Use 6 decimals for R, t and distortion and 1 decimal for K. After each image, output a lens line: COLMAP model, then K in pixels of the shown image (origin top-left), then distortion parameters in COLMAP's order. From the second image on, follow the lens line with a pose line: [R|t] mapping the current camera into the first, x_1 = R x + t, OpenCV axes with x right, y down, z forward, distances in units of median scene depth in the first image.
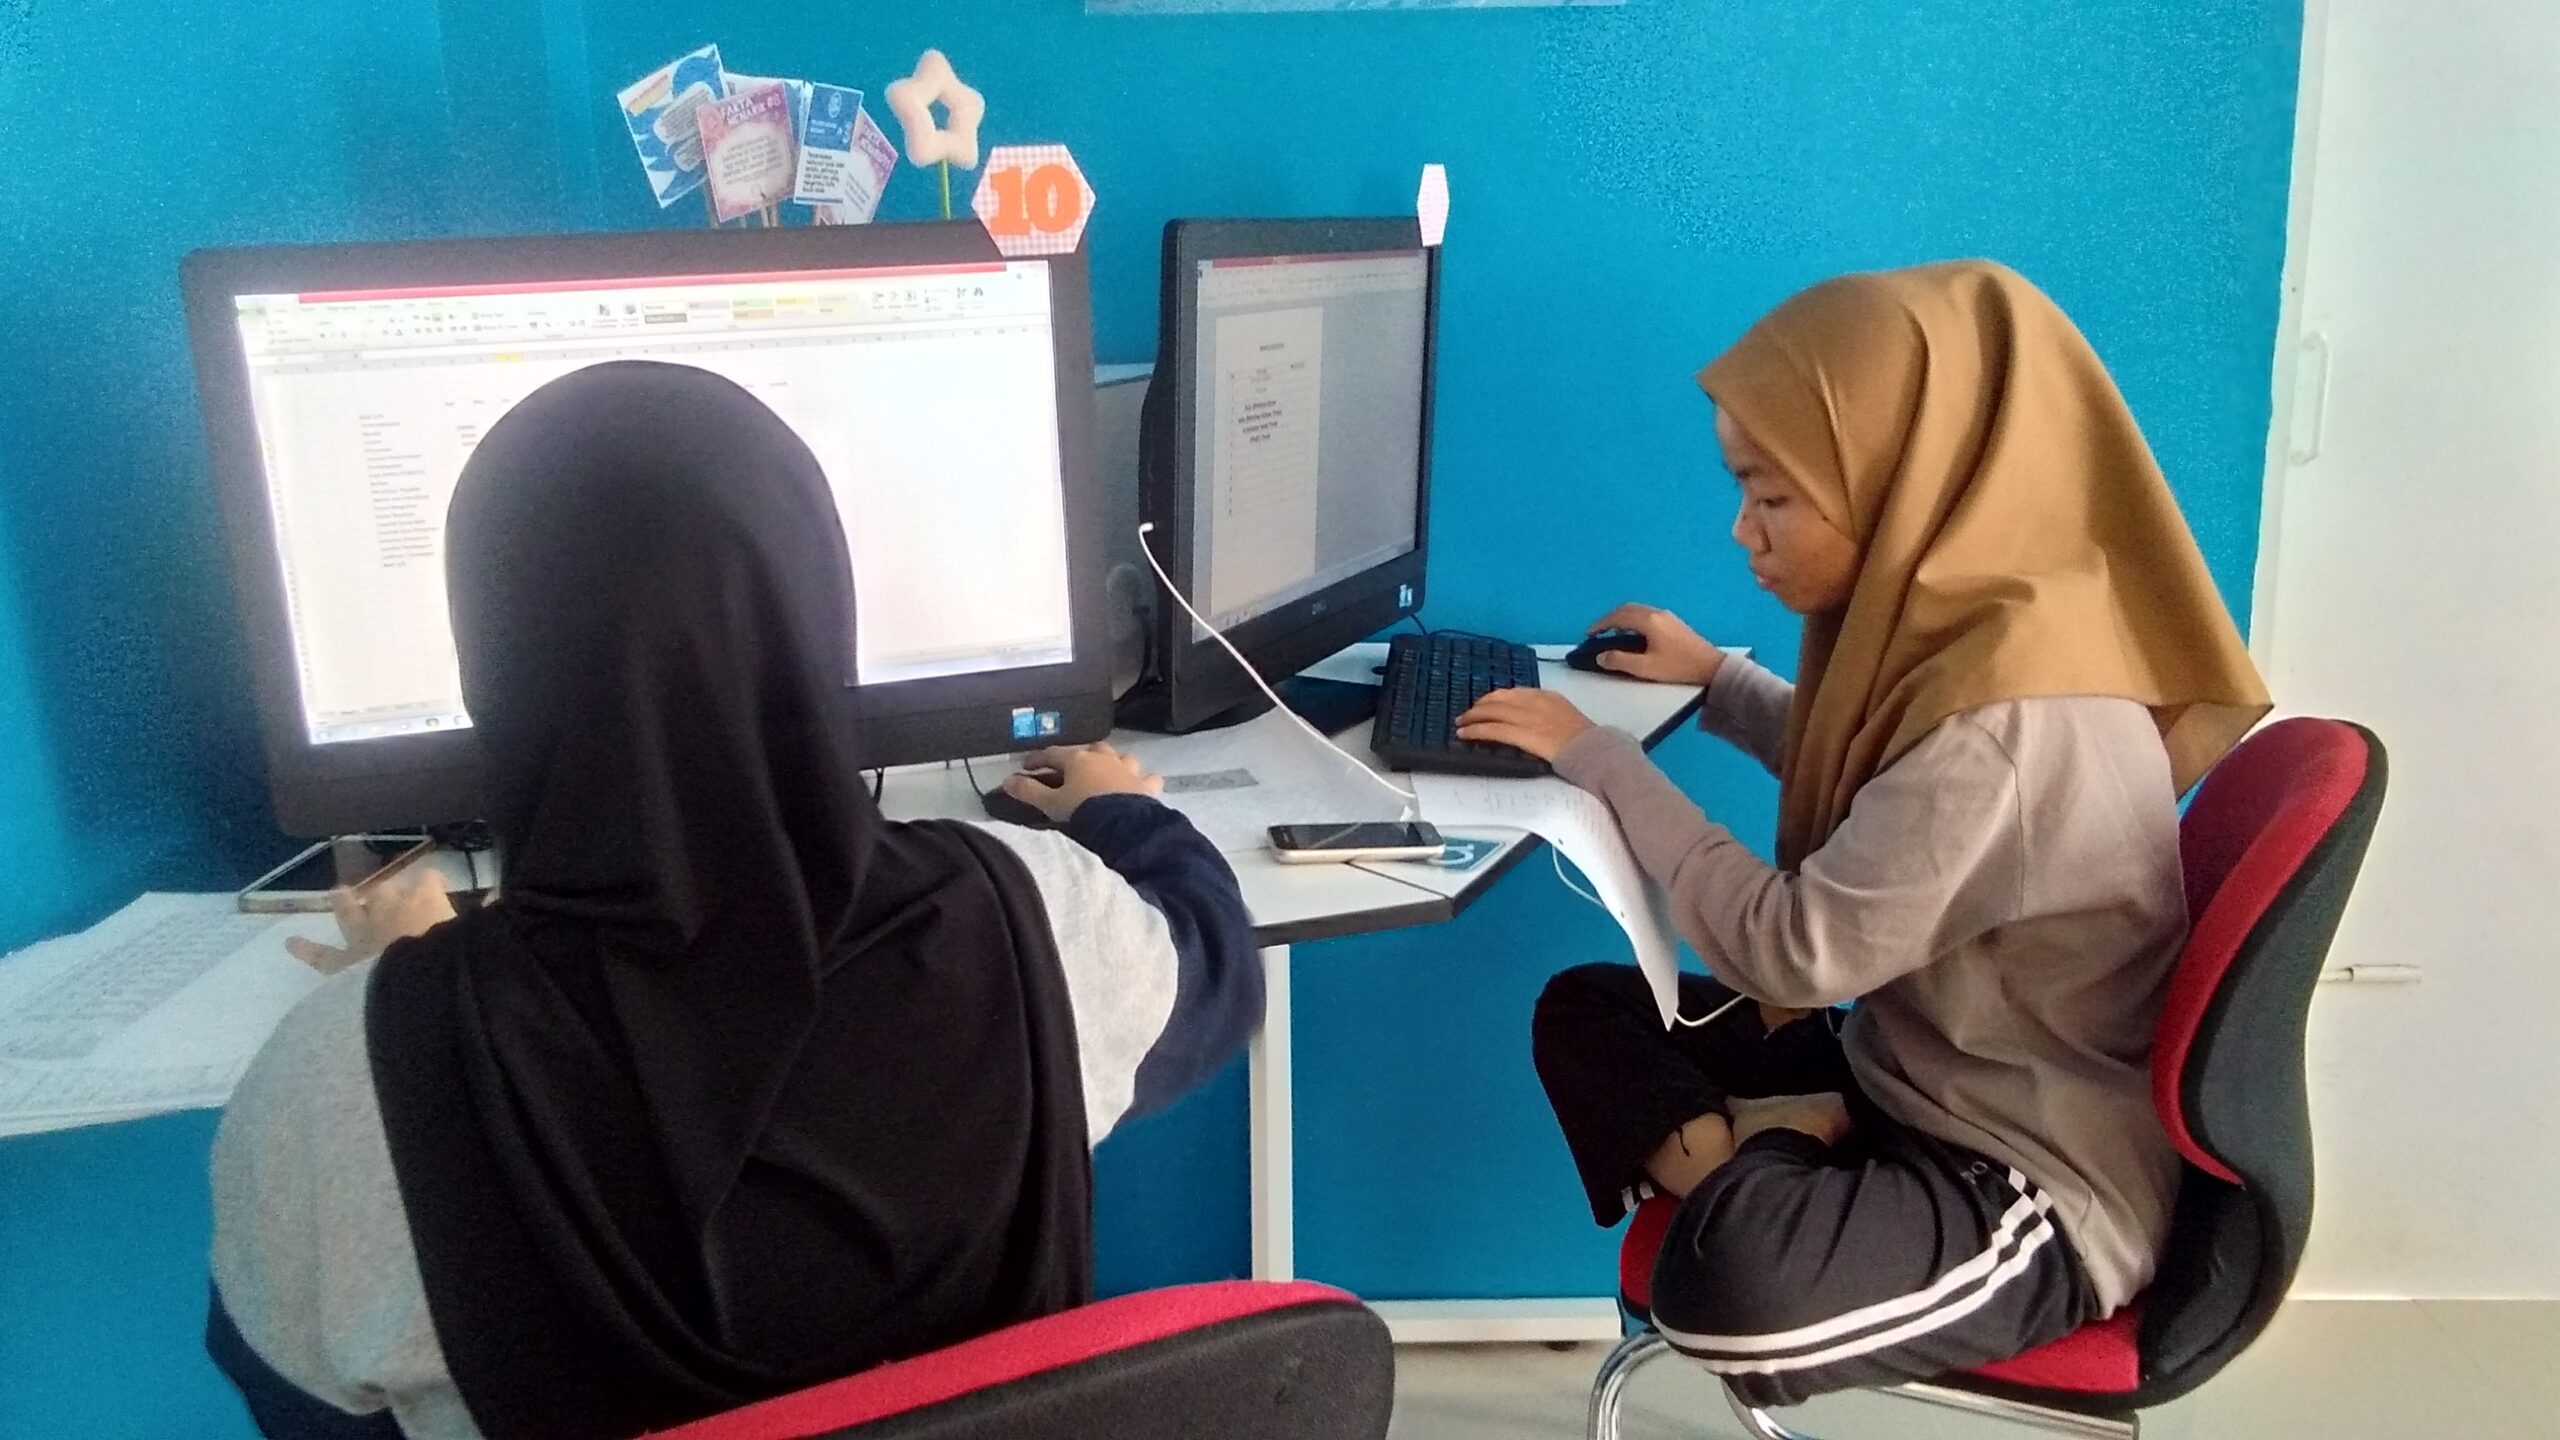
lens RADIAL K [[2062.3, 0, 1280.0], [0, 2062.3, 720.0], [0, 0, 1]] dist [0.057001, -0.058821]
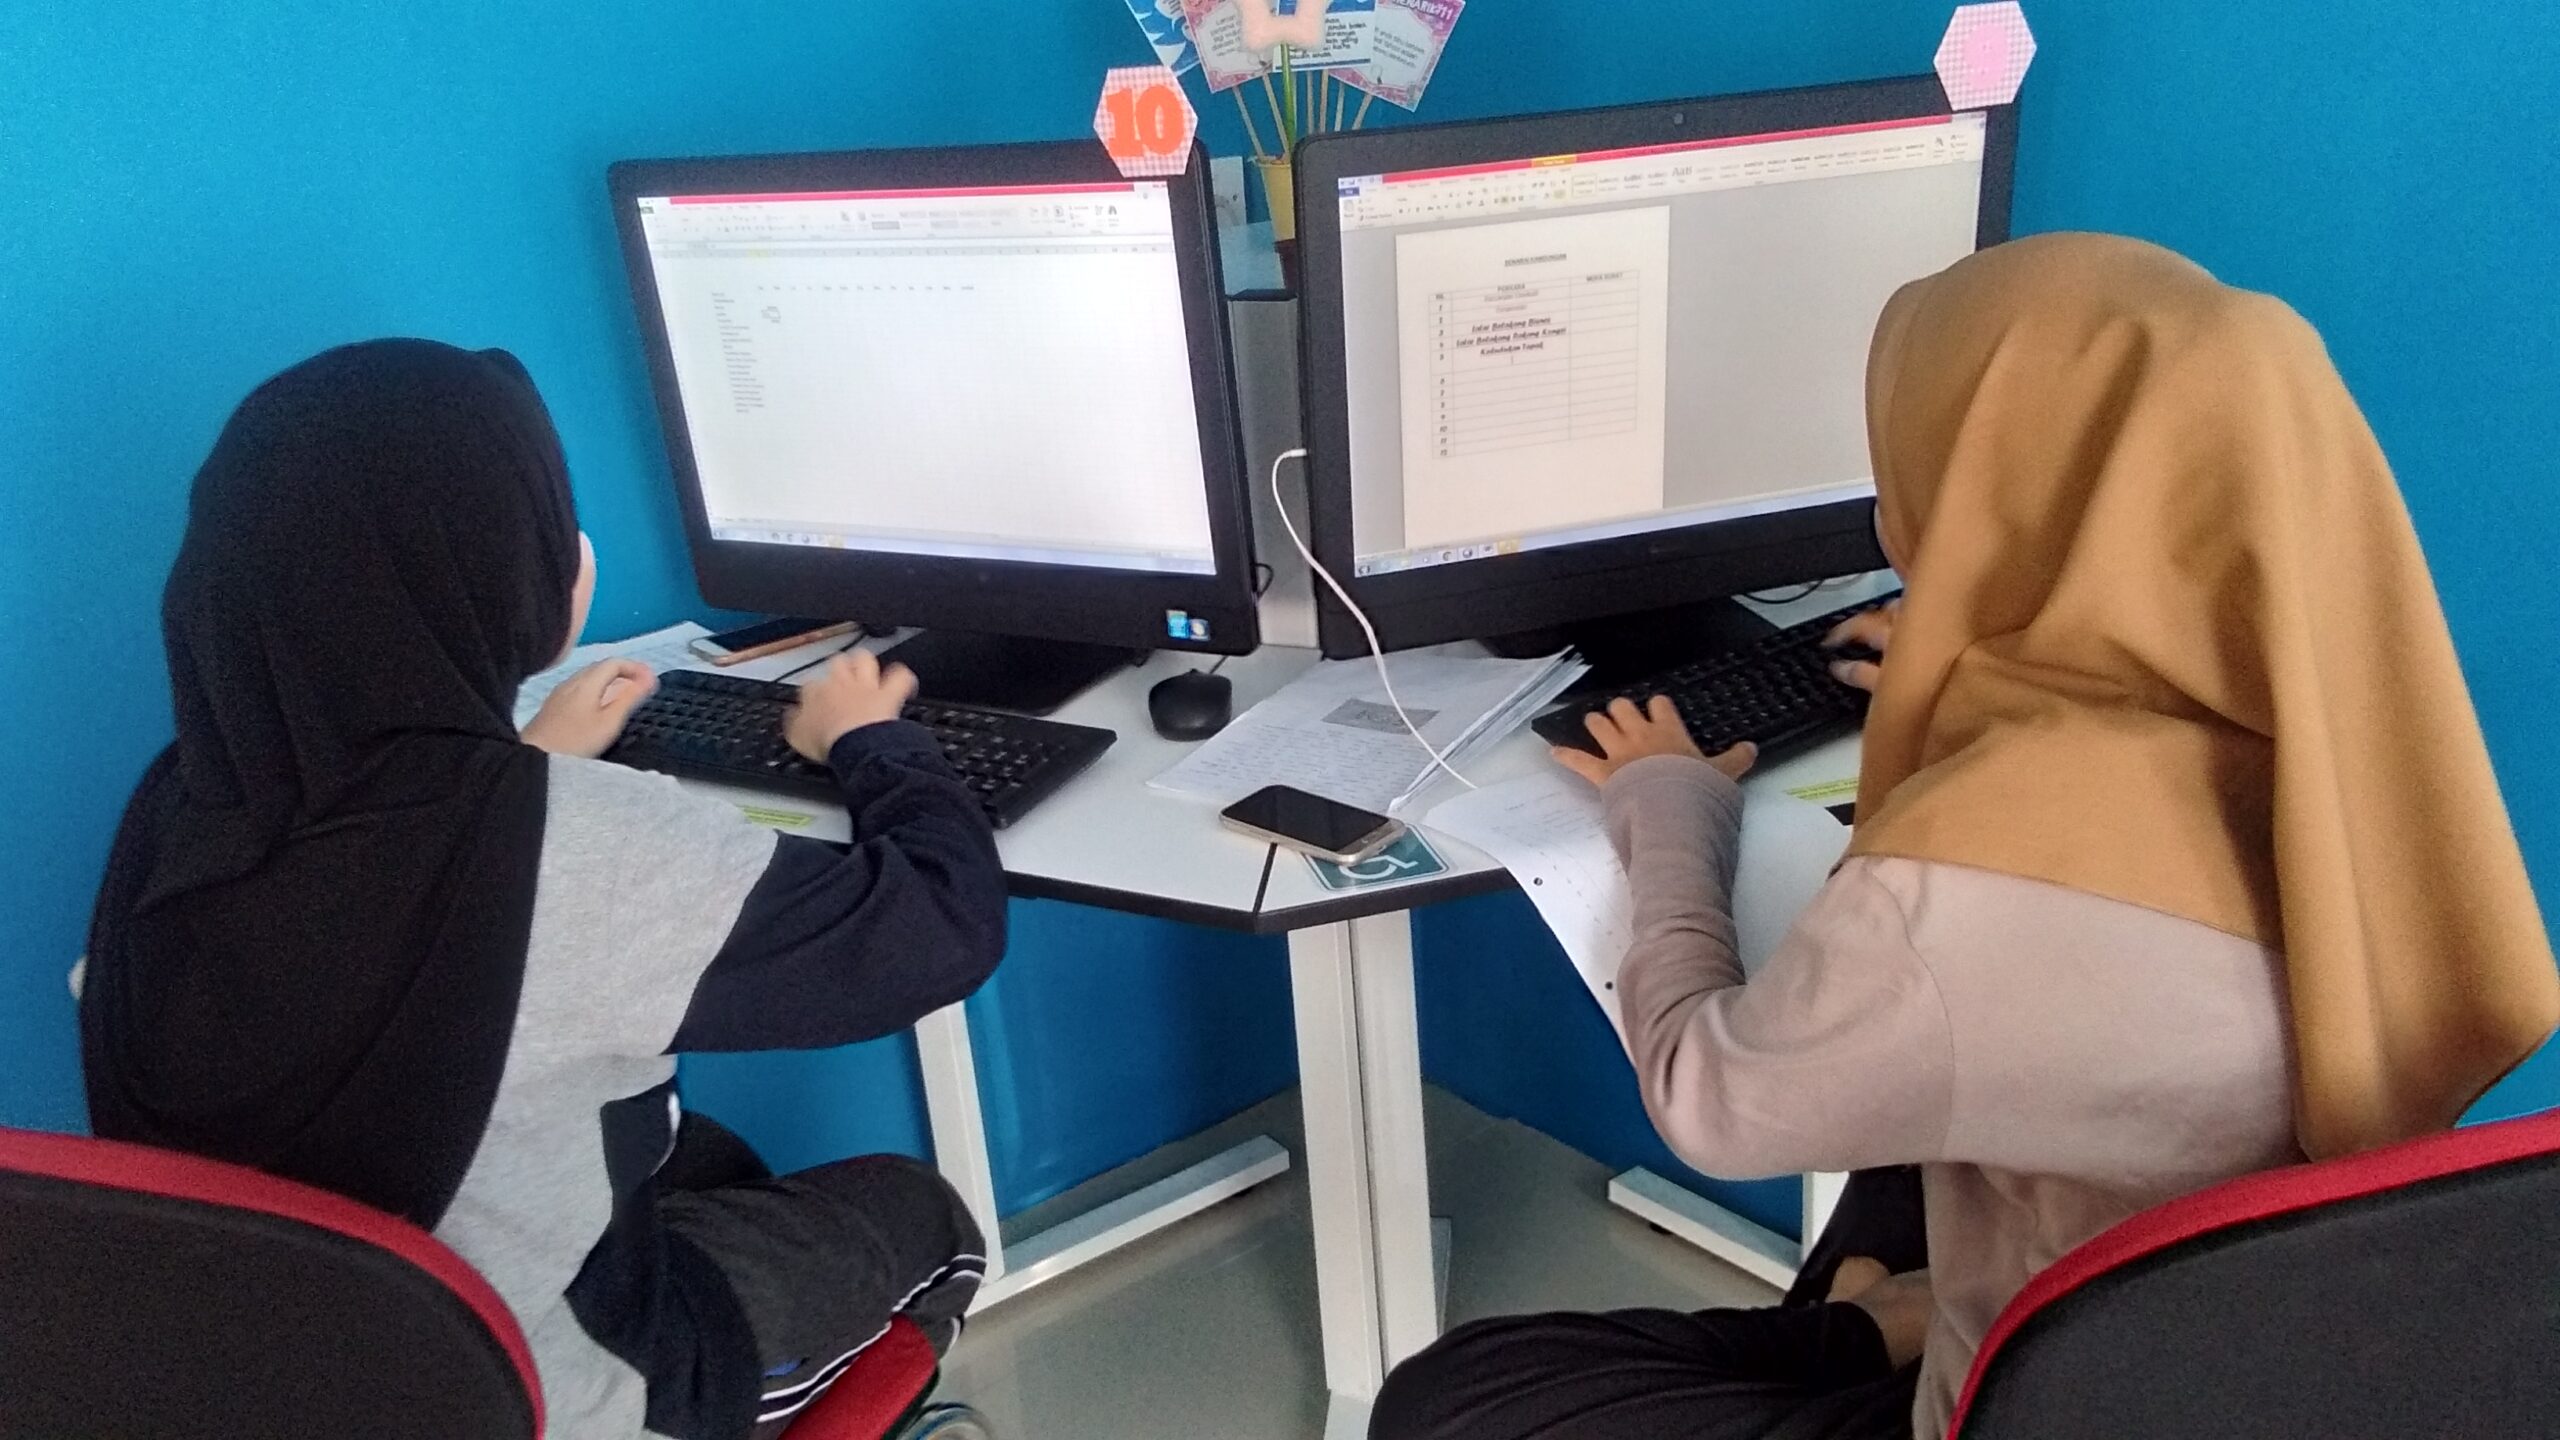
lens RADIAL K [[2062.3, 0, 1280.0], [0, 2062.3, 720.0], [0, 0, 1]] dist [0.057001, -0.058821]
pose [[0.665444, 0.238086, -0.707459, 0.683417], [-0.123620, 0.969832, 0.210106, -0.183903], [0.736140, -0.052358, 0.674801, 0.347739]]
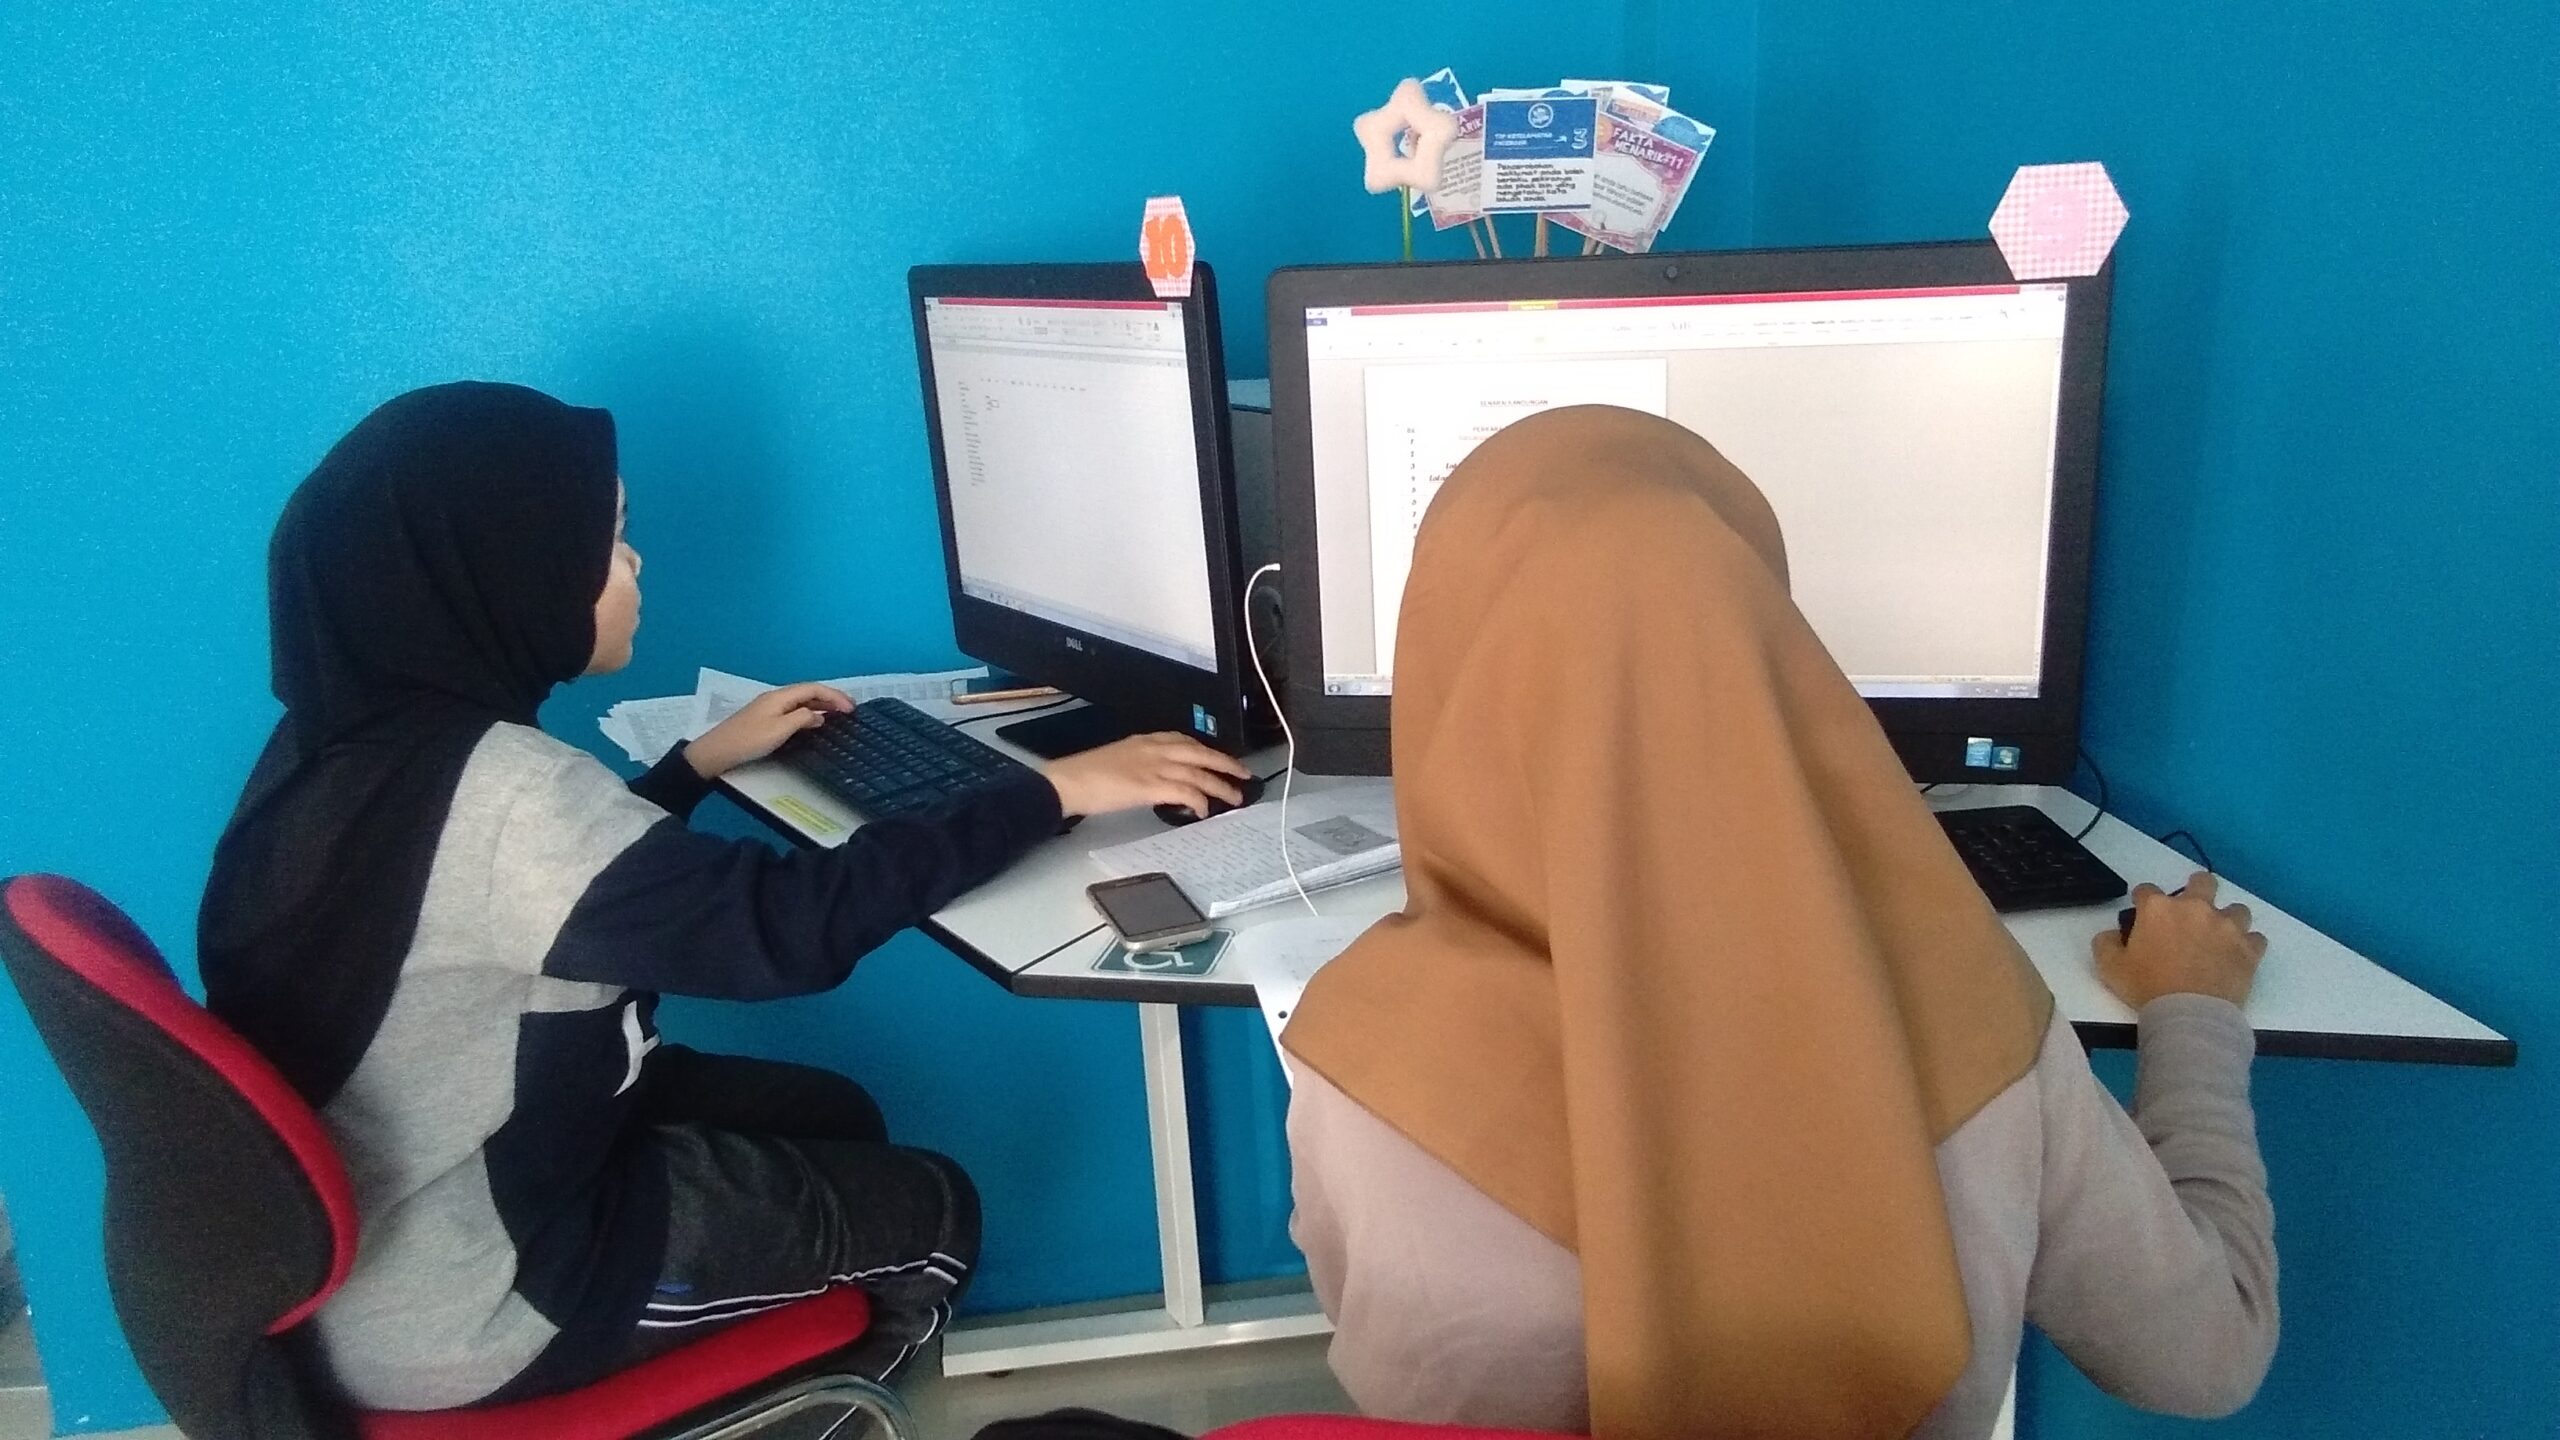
lens RADIAL K [[2016.4, 0, 1280.0], [0, 2016.4, 720.0], [0, 0, 1]] dist [0.044039, -0.045975]
pose [[0.233309, 0.266976, -0.935035, 0.926186], [-0.188813, 0.955709, 0.225766, -0.257537], [0.953896, 0.123873, 0.273384, 0.776935]]
